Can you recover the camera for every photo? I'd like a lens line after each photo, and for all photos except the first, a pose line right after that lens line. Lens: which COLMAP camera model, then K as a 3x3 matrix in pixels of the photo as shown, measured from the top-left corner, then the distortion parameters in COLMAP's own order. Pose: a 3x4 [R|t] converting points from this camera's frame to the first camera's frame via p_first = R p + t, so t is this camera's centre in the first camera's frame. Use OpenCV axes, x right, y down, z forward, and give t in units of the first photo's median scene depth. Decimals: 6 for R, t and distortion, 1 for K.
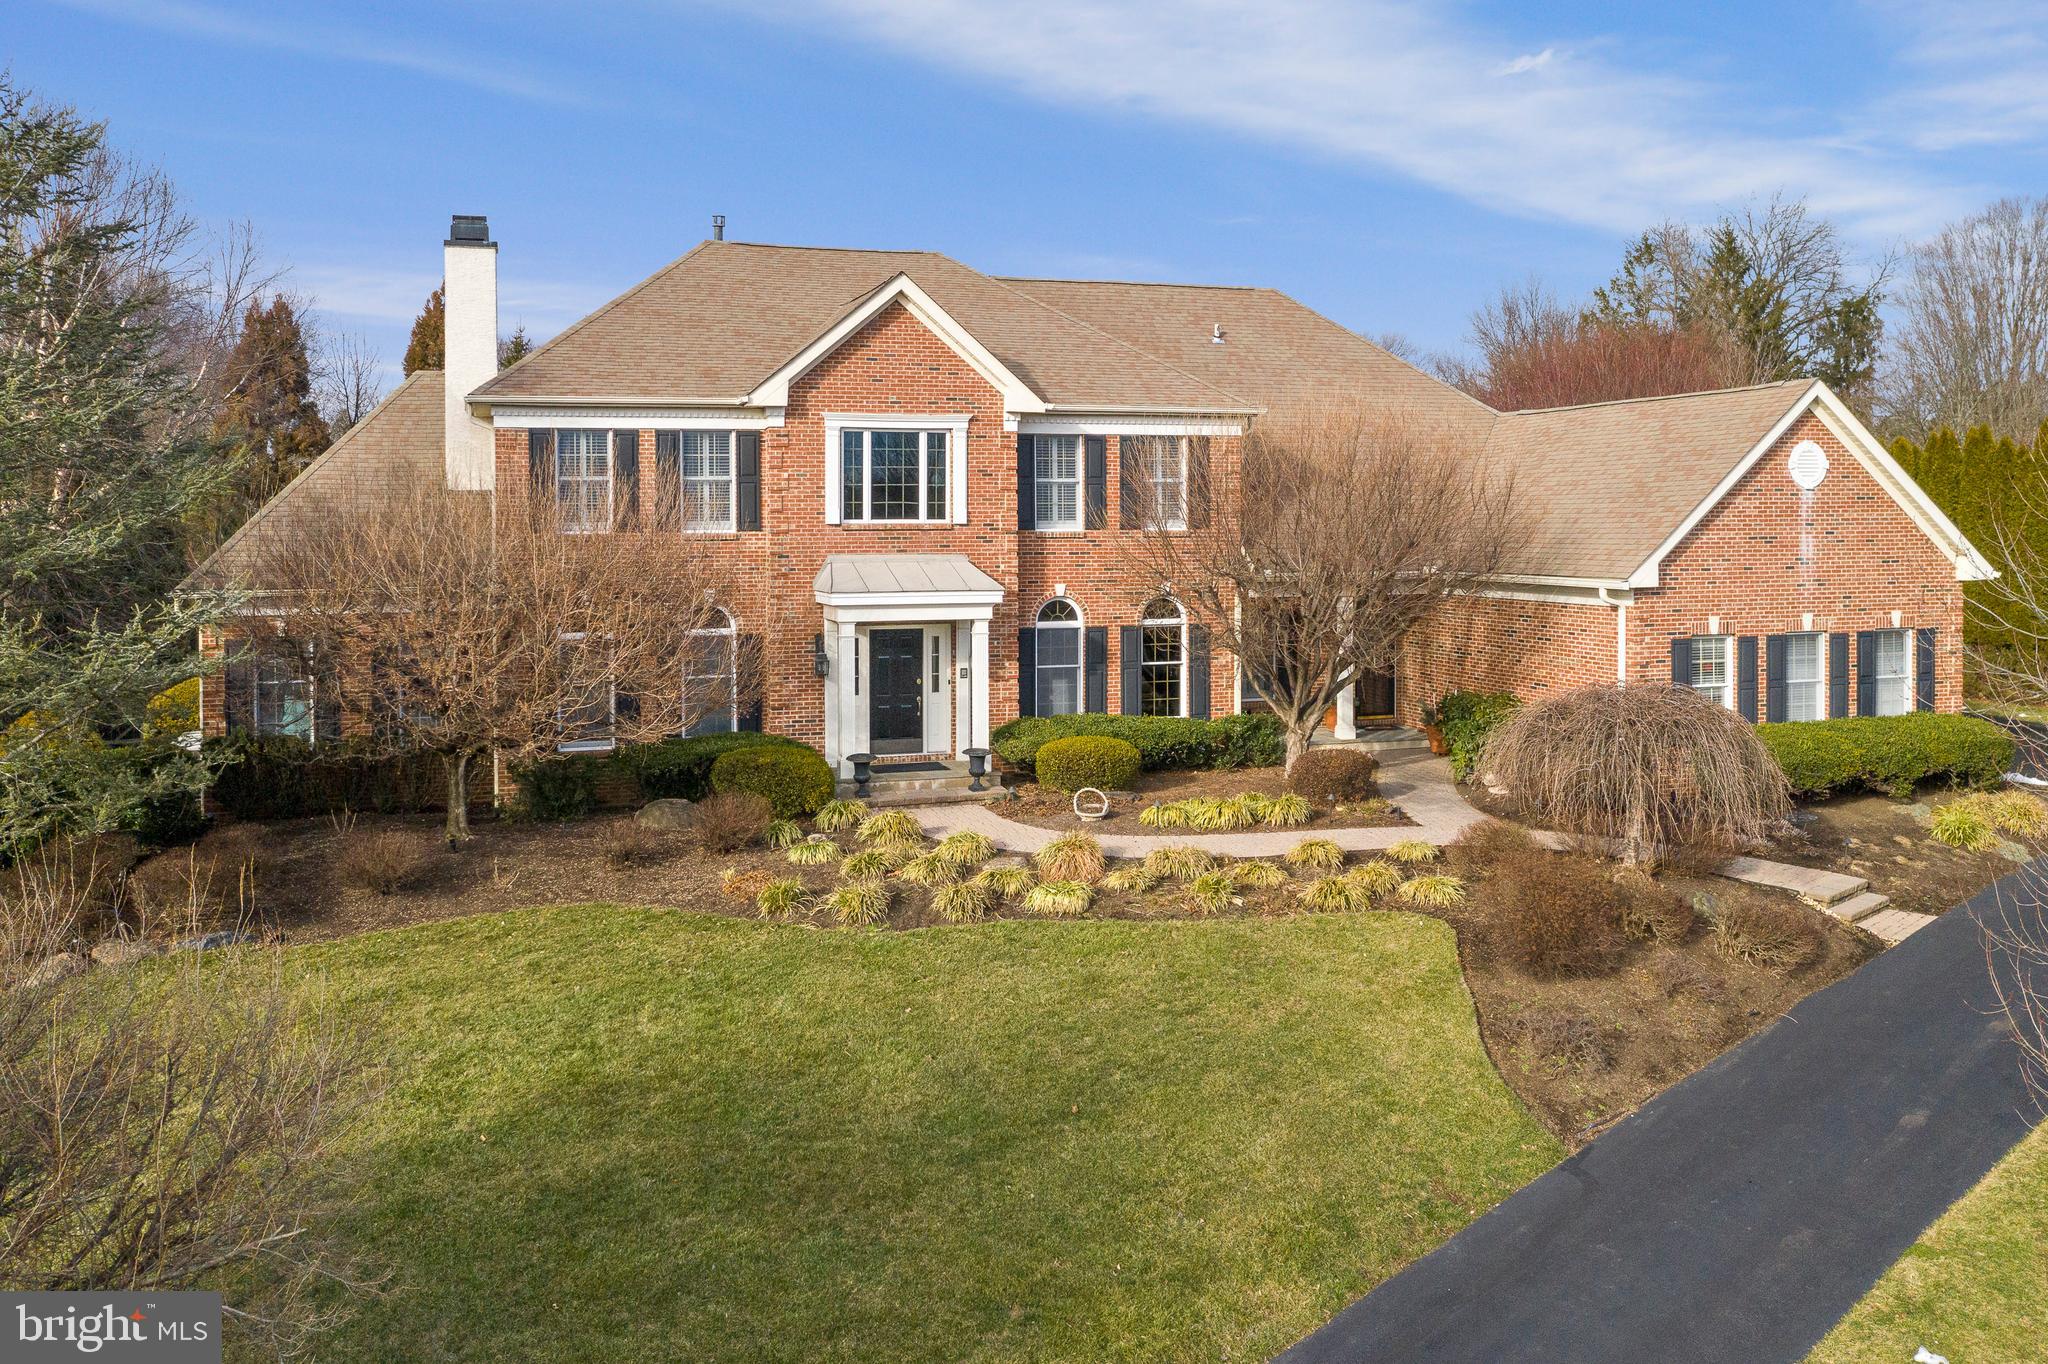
lens RADIAL K [[1616.7, 0, 1024.0], [0, 1616.7, 682.0], [0, 0, 1]] dist [-0.026027, 0.001132]
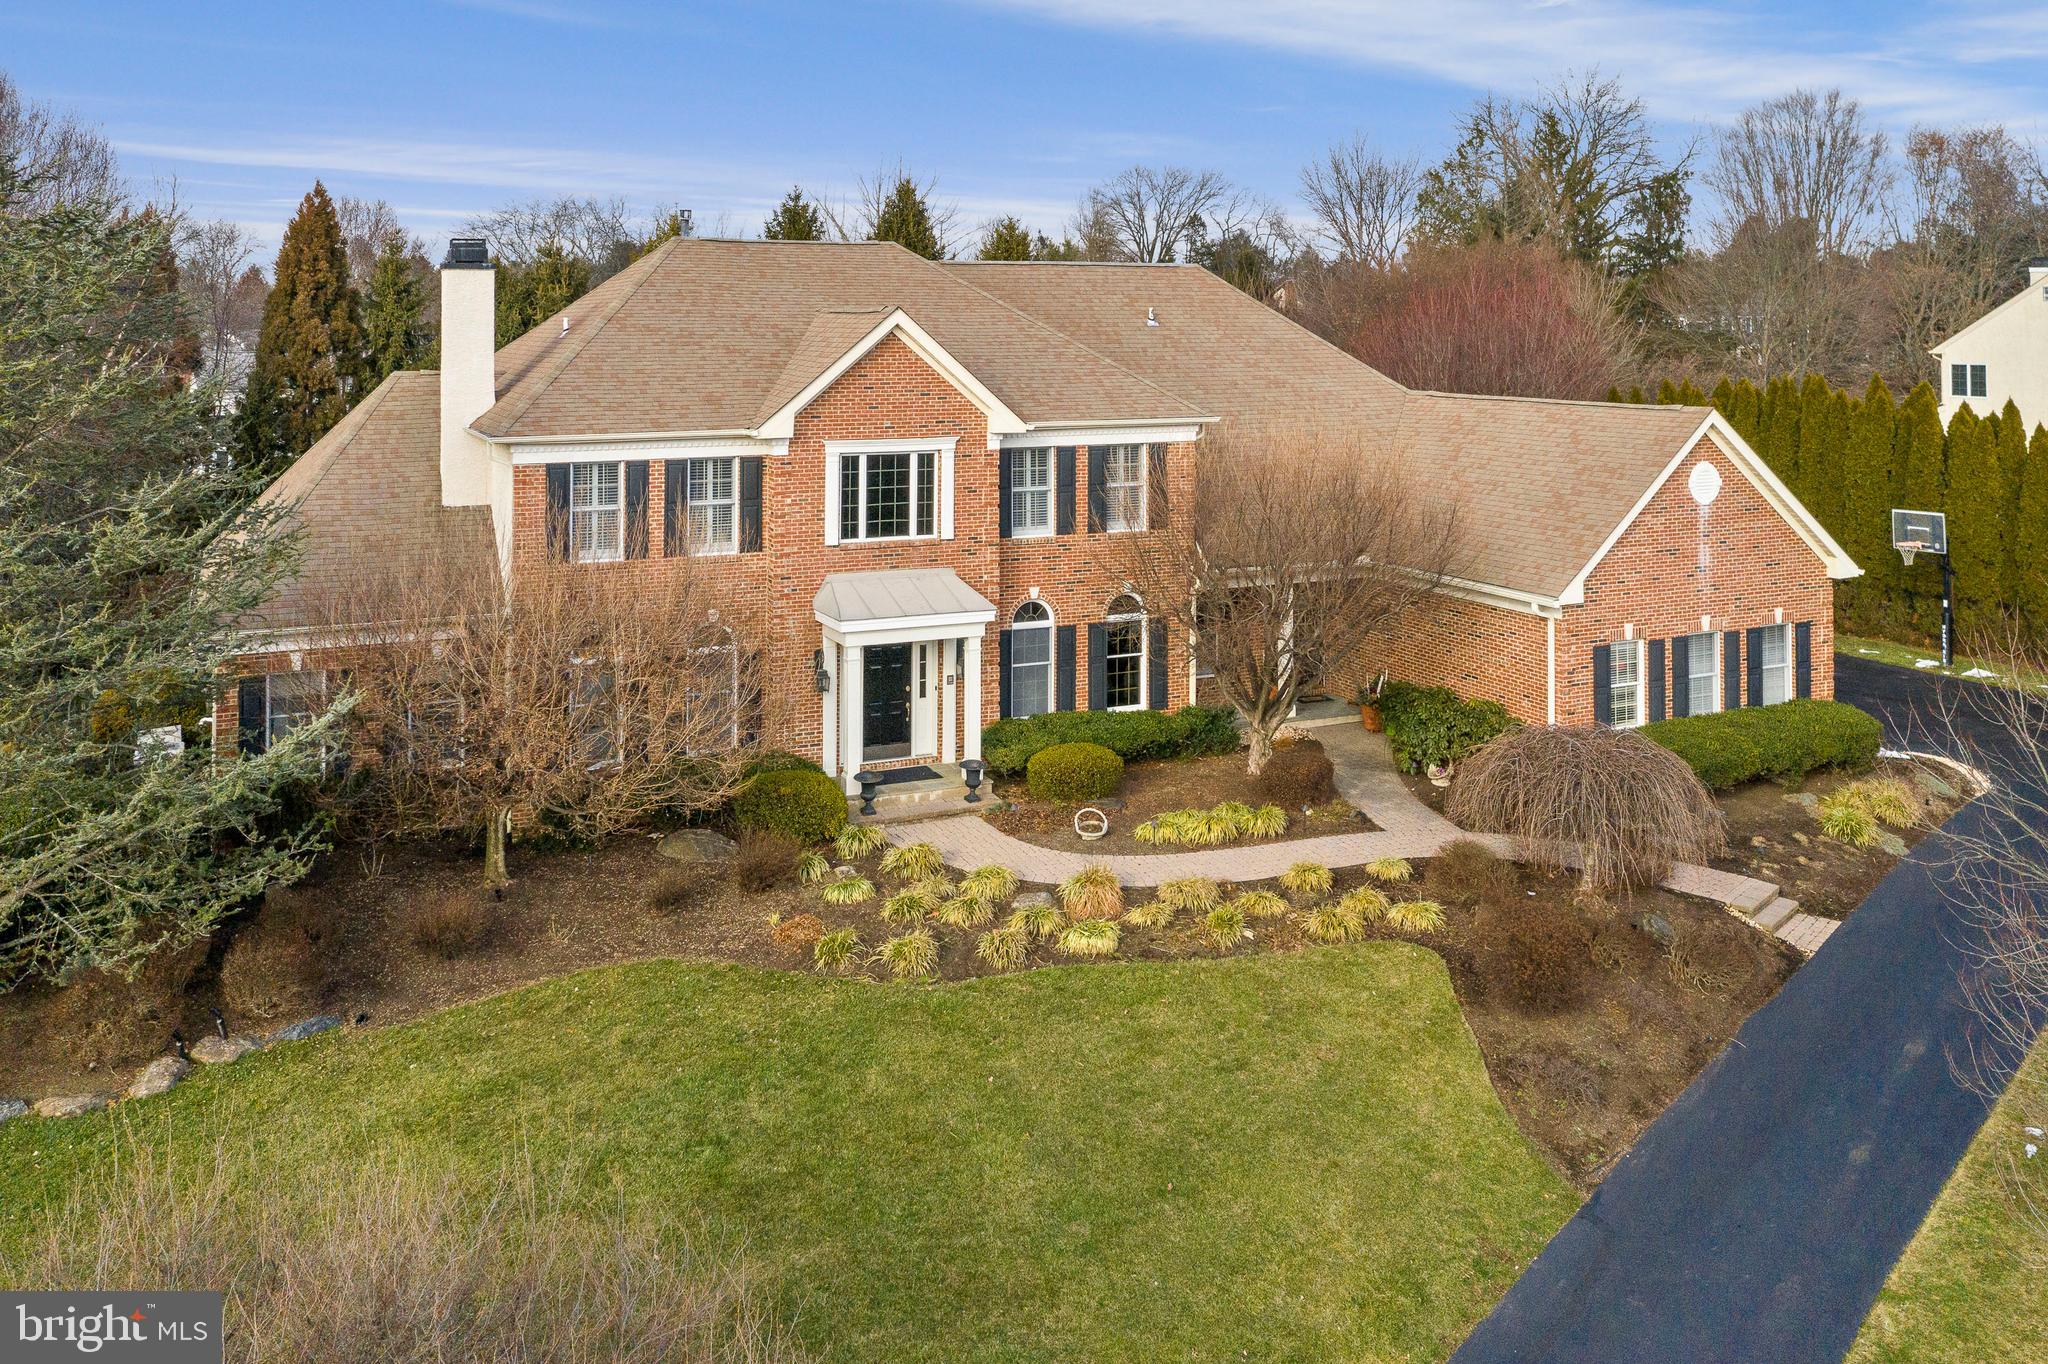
lens RADIAL K [[1678.3, 0, 1022.9], [0, 1678.3, 428.7], [0, 0, 1]] dist [-0.006905, -0.016402]
pose [[0.992038, 0.003416, 0.125890, -0.145074], [0.000868, 0.999423, -0.033953, -0.148987], [-0.125934, 0.033792, 0.991463, -0.110607]]
